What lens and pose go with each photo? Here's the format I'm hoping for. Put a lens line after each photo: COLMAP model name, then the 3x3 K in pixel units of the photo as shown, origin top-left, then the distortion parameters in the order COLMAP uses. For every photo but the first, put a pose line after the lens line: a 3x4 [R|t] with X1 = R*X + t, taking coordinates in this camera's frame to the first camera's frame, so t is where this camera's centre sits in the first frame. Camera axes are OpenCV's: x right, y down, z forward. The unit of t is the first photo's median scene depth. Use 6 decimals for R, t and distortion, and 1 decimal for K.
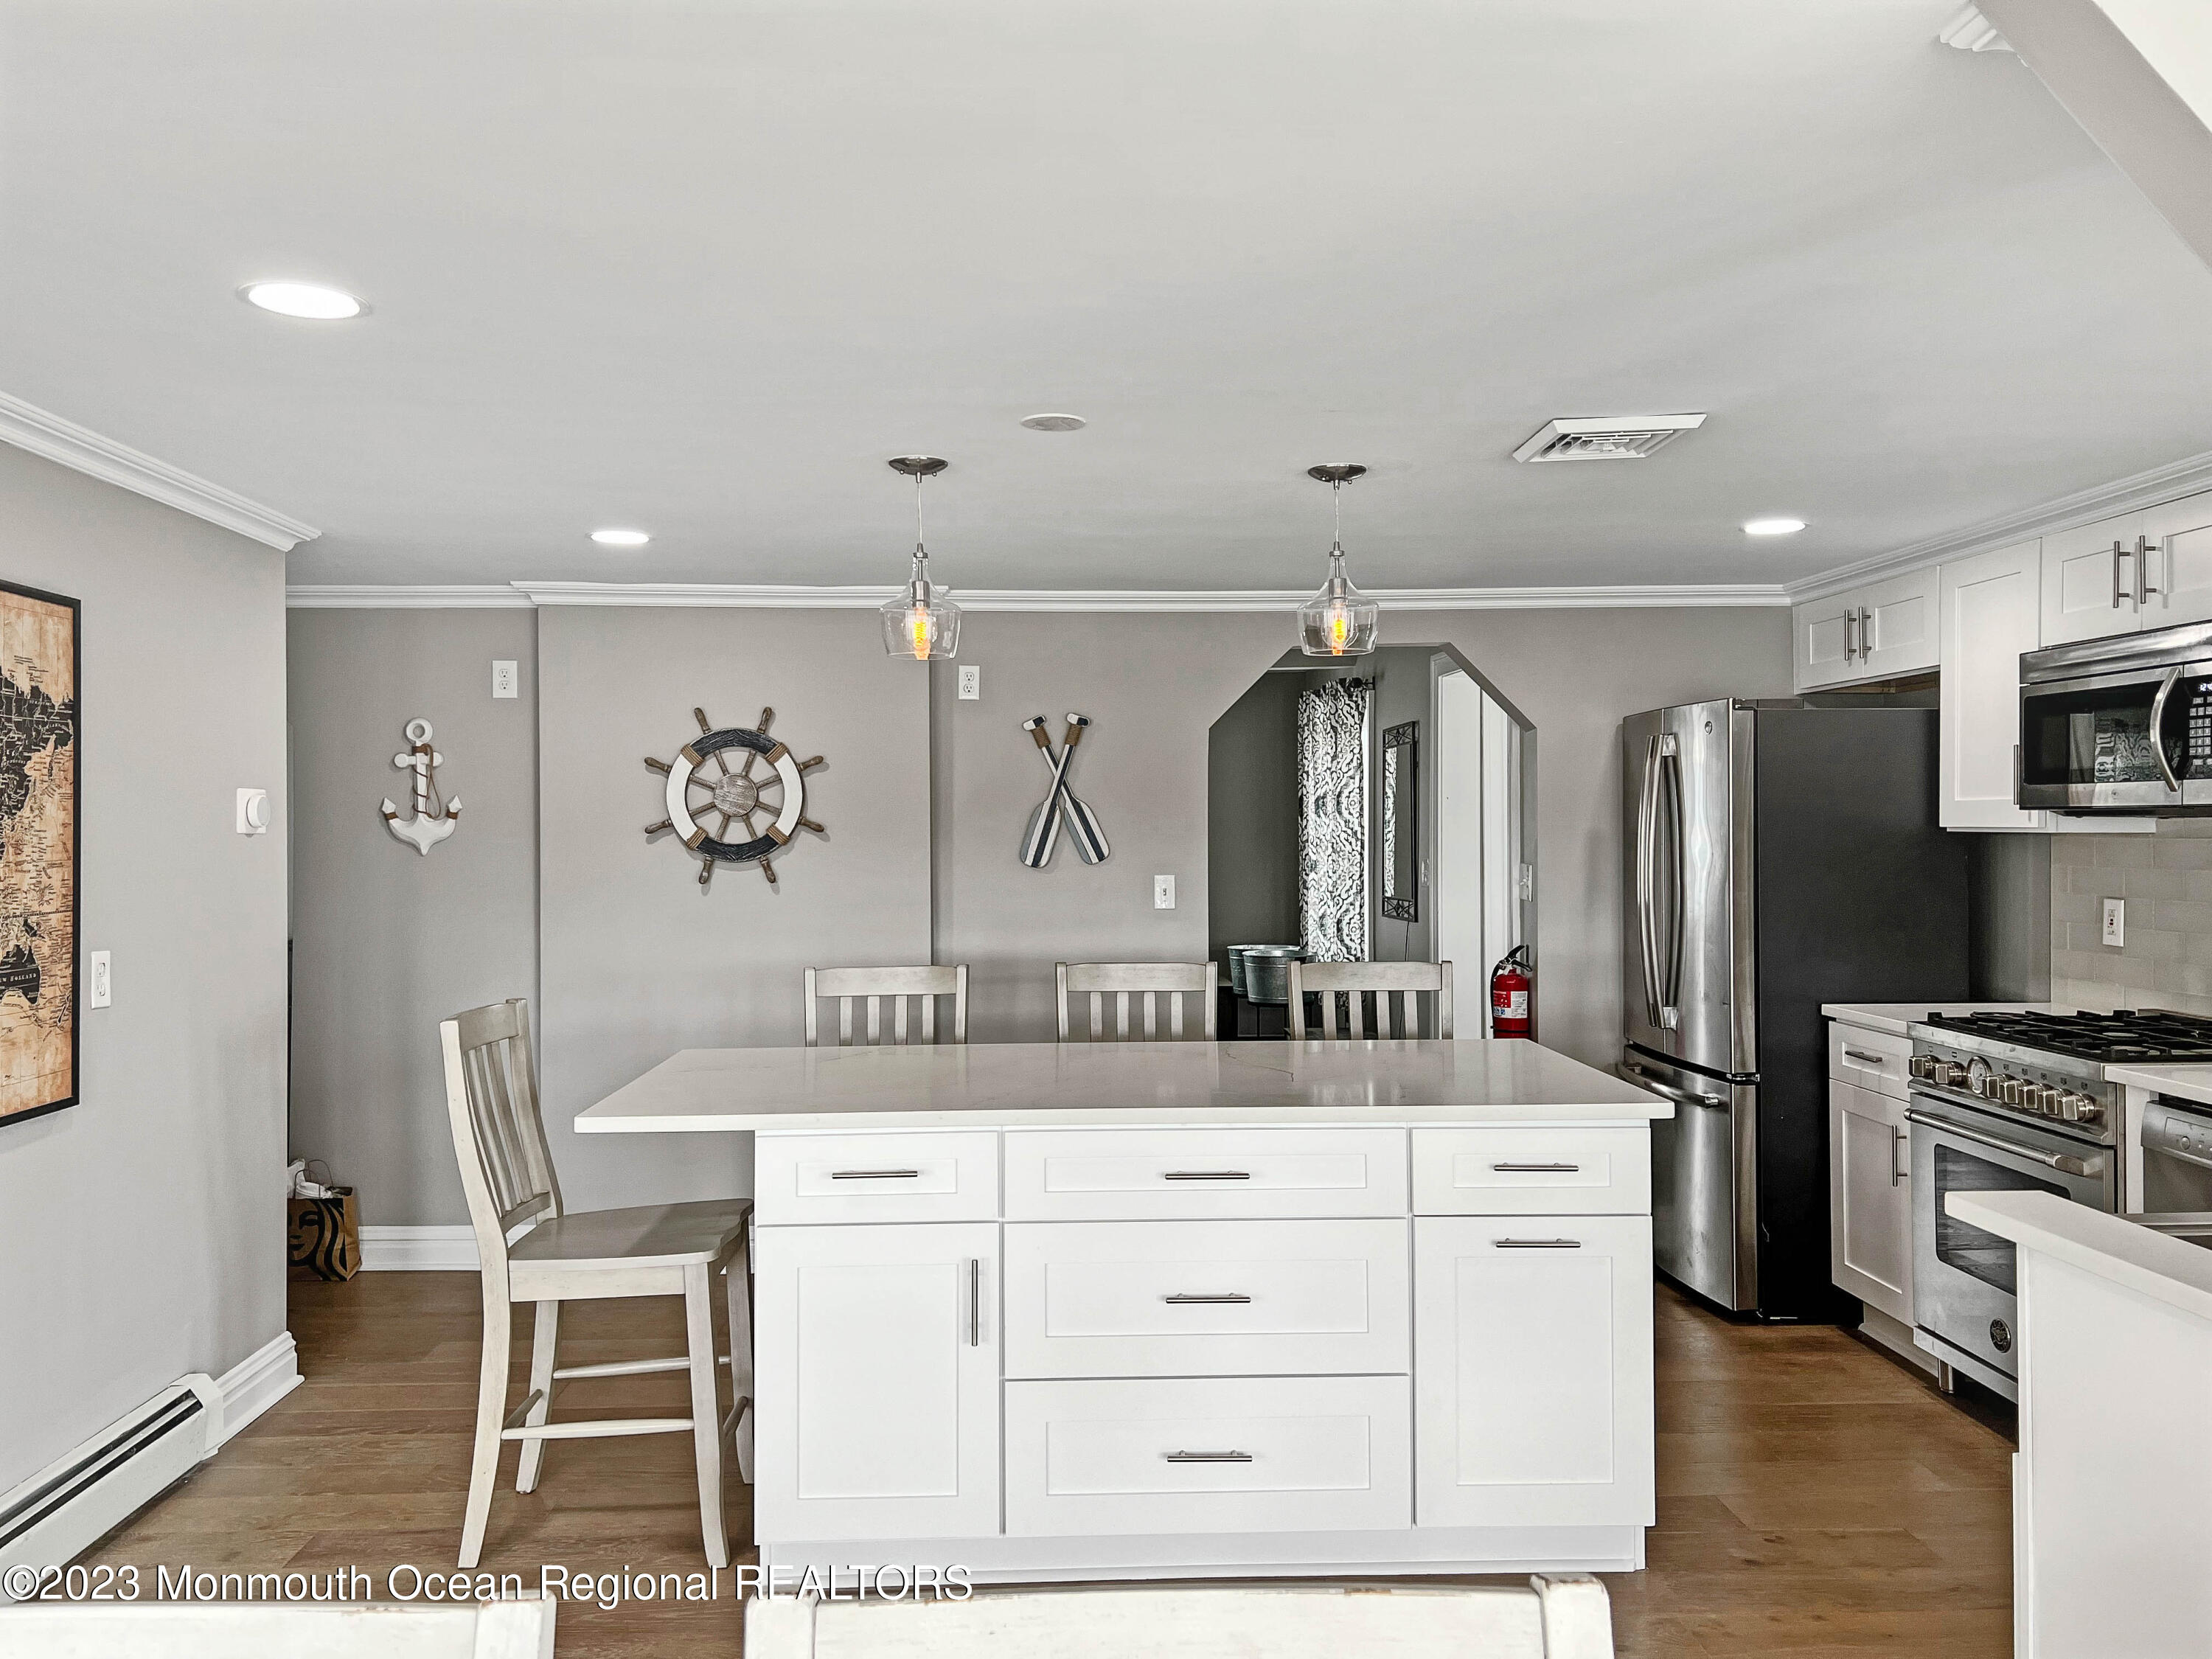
lens RADIAL K [[1705.1, 0, 1108.1], [0, 1705.1, 816.6], [0, 0, 1]] dist [0.062821, -0.041232]
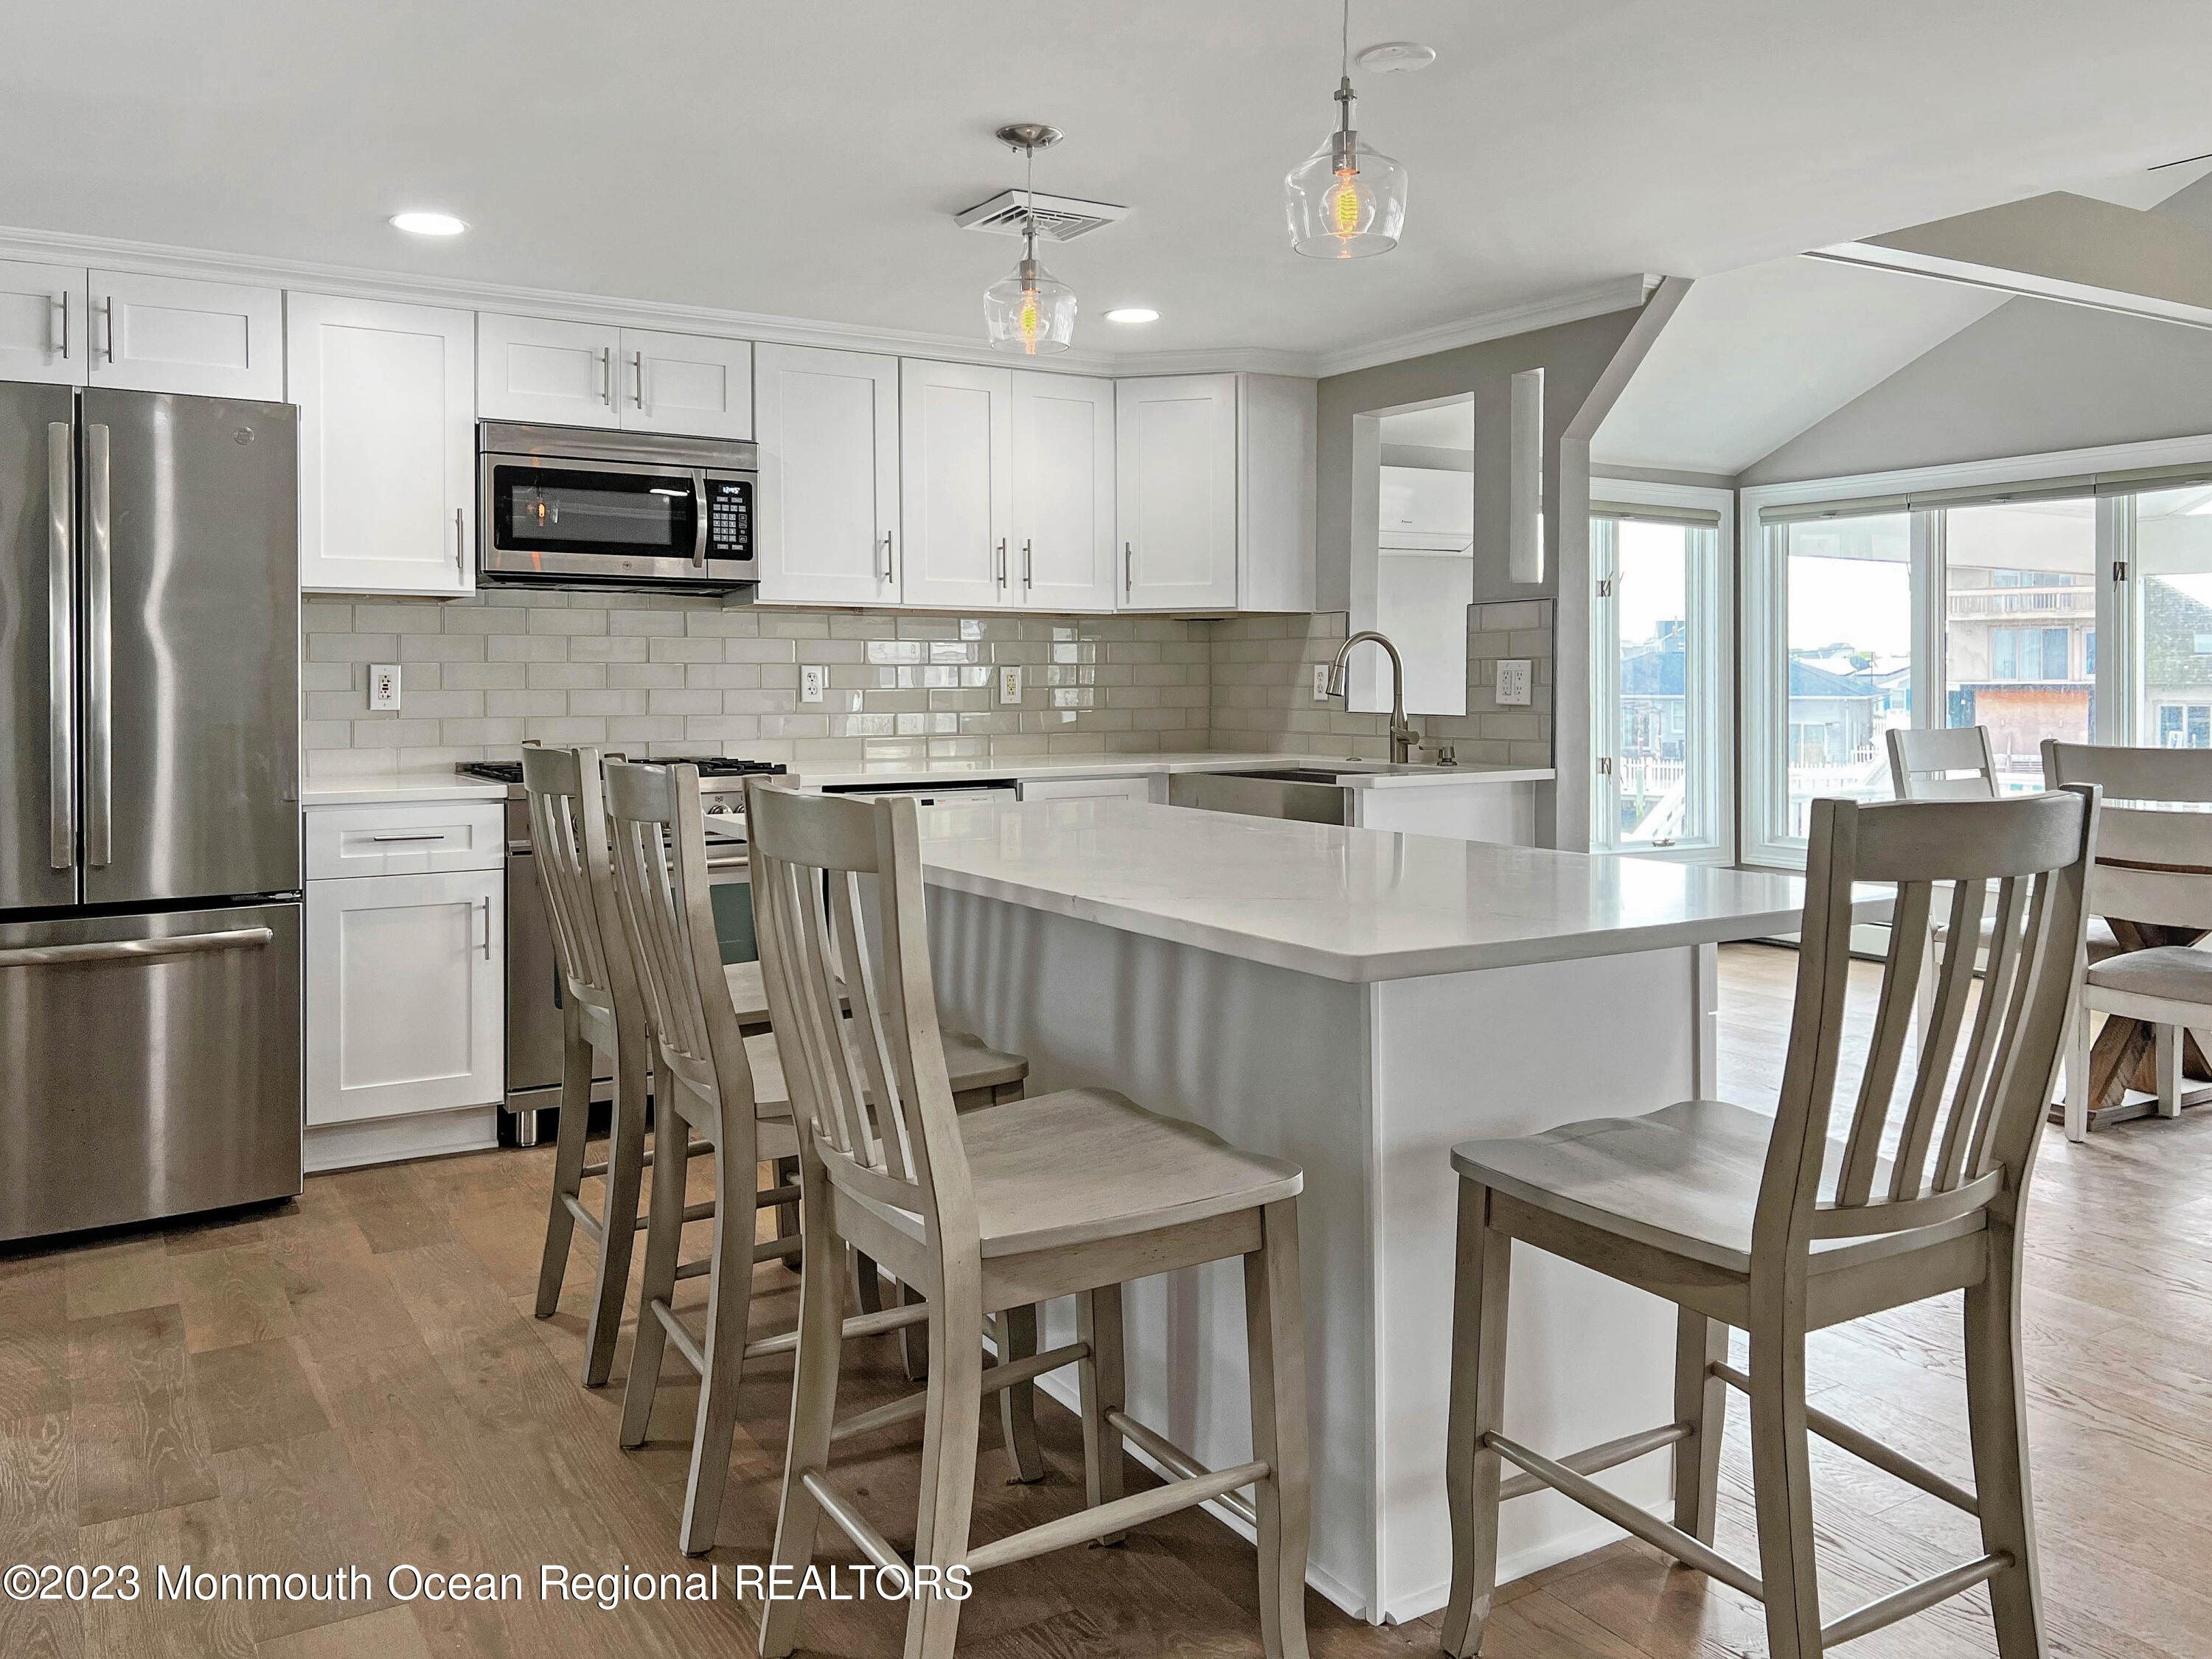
lens RADIAL K [[1705.1, 0, 1092.7], [0, 1705.1, 735.3], [0, 0, 1]] dist [0.062821, -0.041232]
pose [[-0.485781, -0.017822, 0.873899, -0.639000], [0.003039, 0.999752, 0.022078, 0.083219], [-0.874075, 0.013380, -0.485607, 1.376556]]
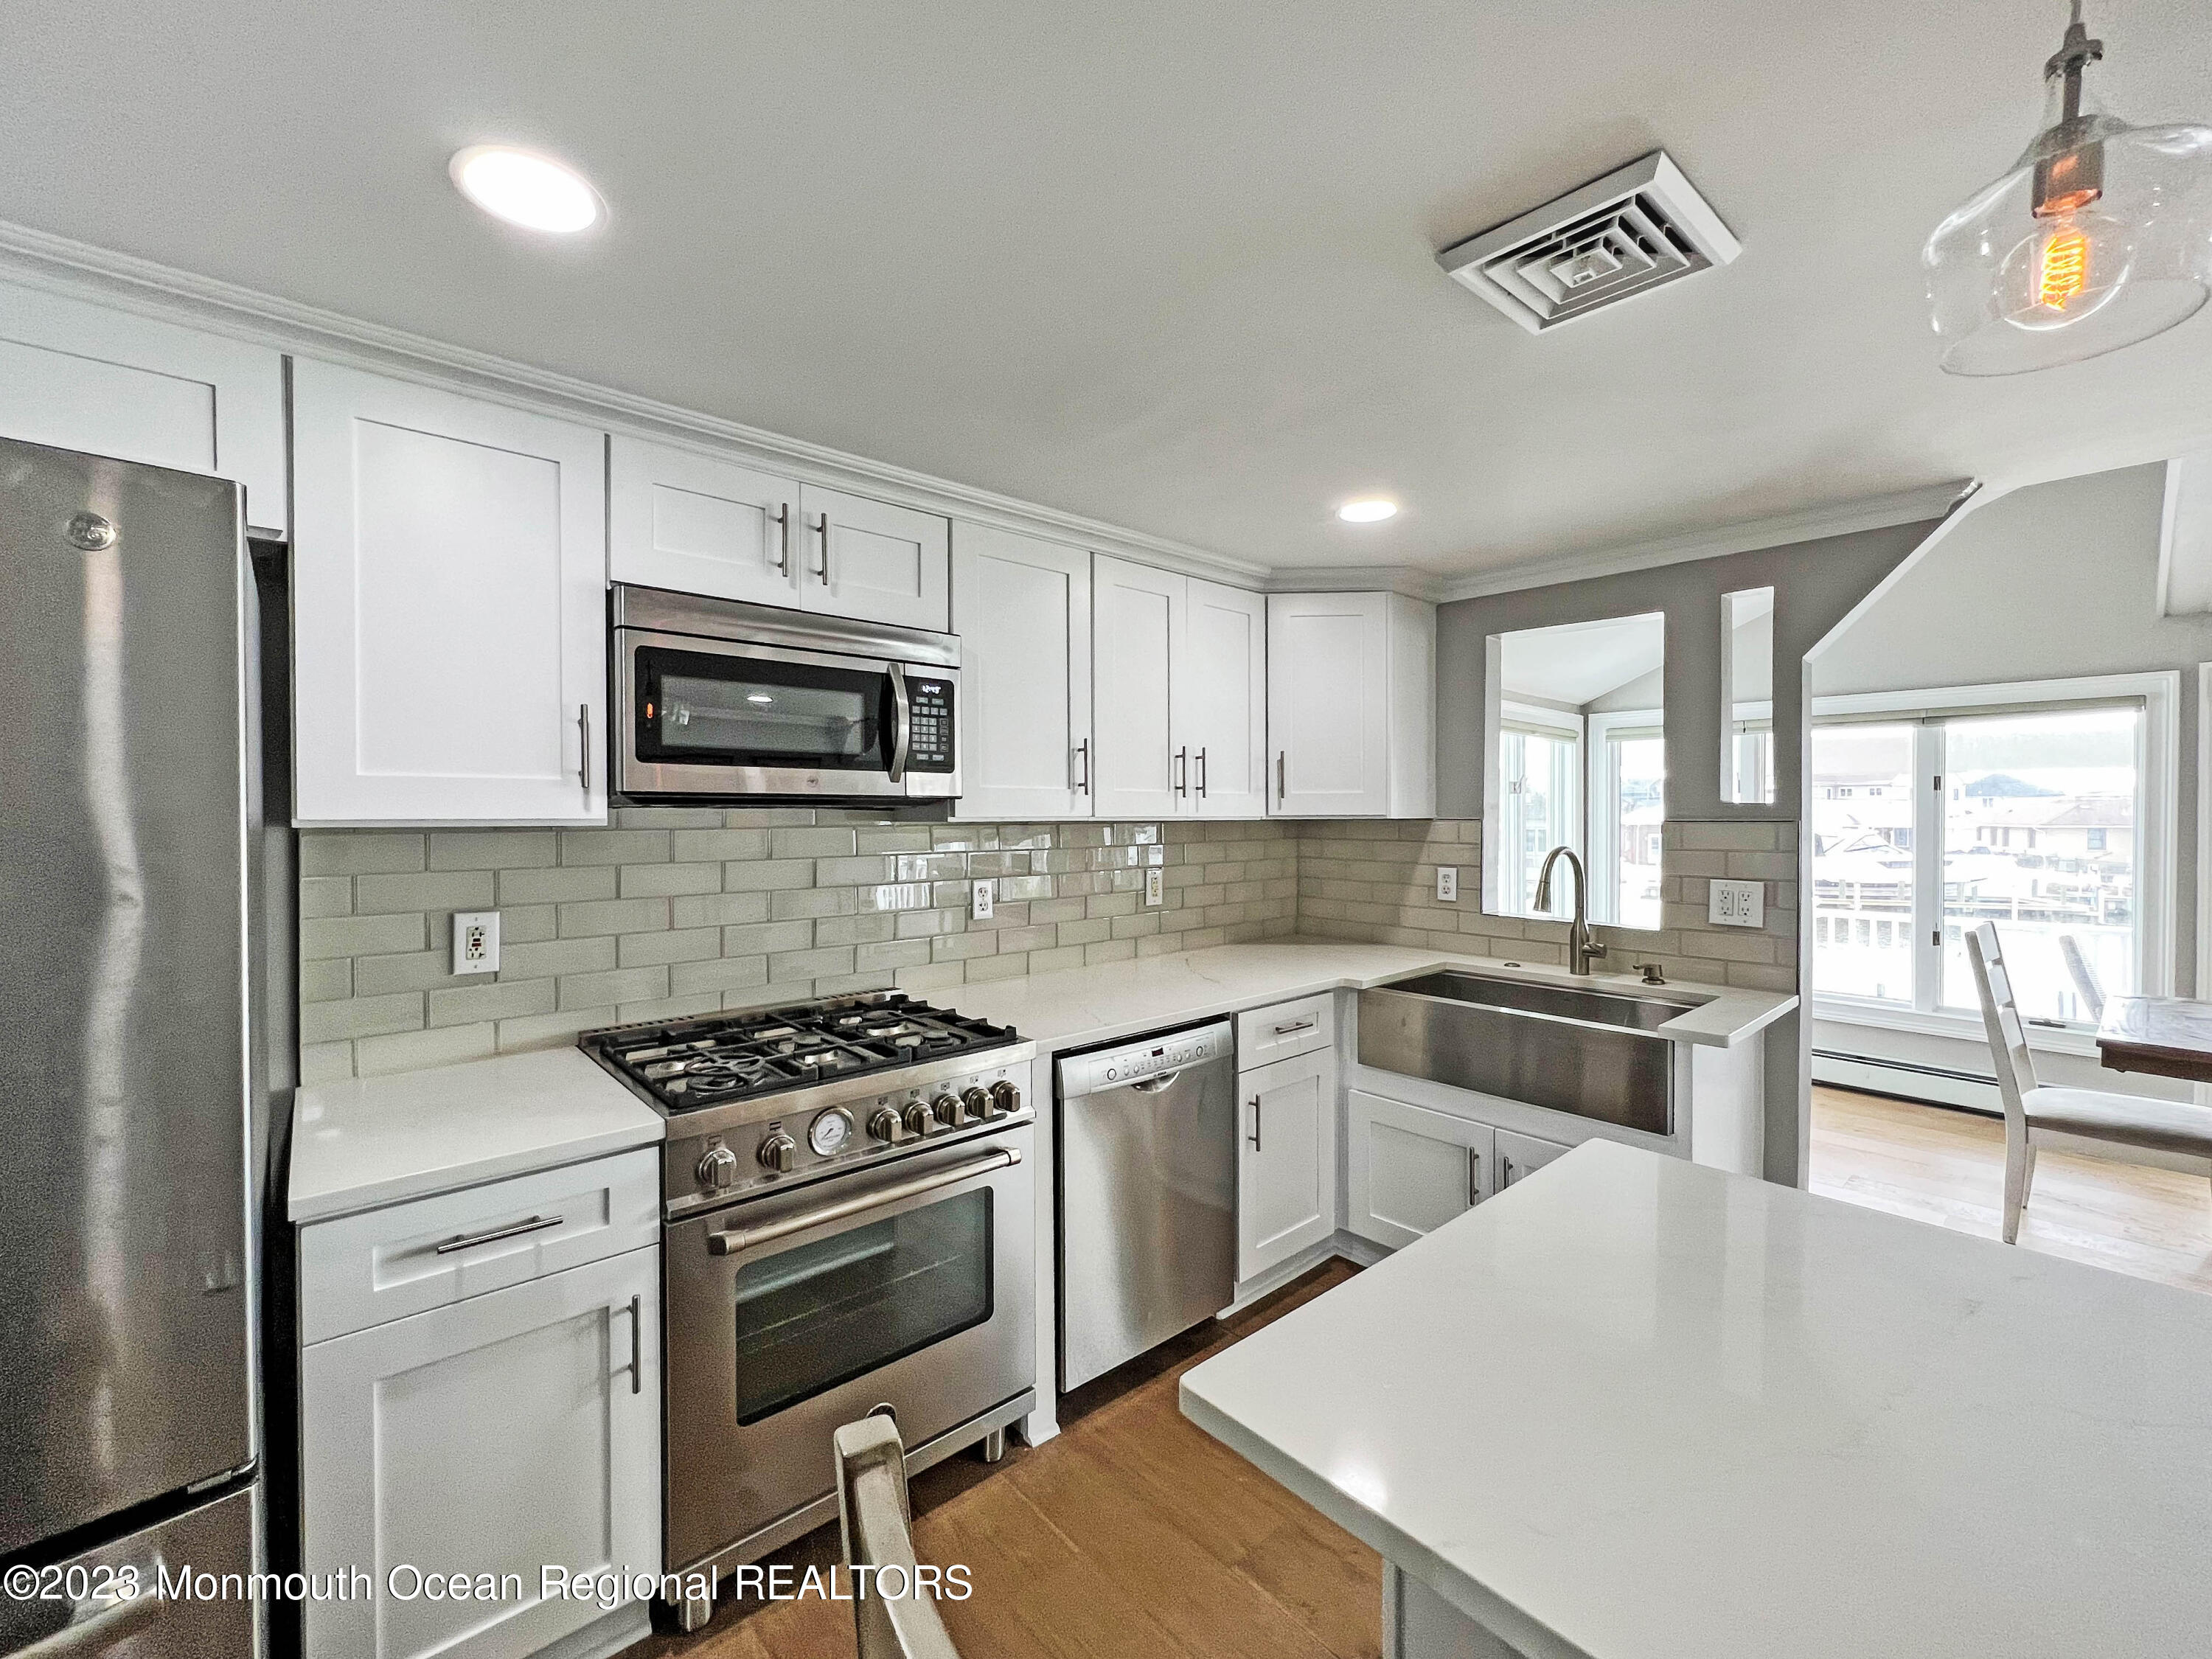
lens RADIAL K [[916.9, 0, 1106.7], [0, 916.9, 830.7], [0, 0, 1]] dist [0.002957, -0.001383]
pose [[-0.628410, -0.005751, 0.777861, 0.104983], [0.004168, 0.999933, 0.010760, 0.009453], [-0.777871, 0.010004, -0.628344, 1.263705]]
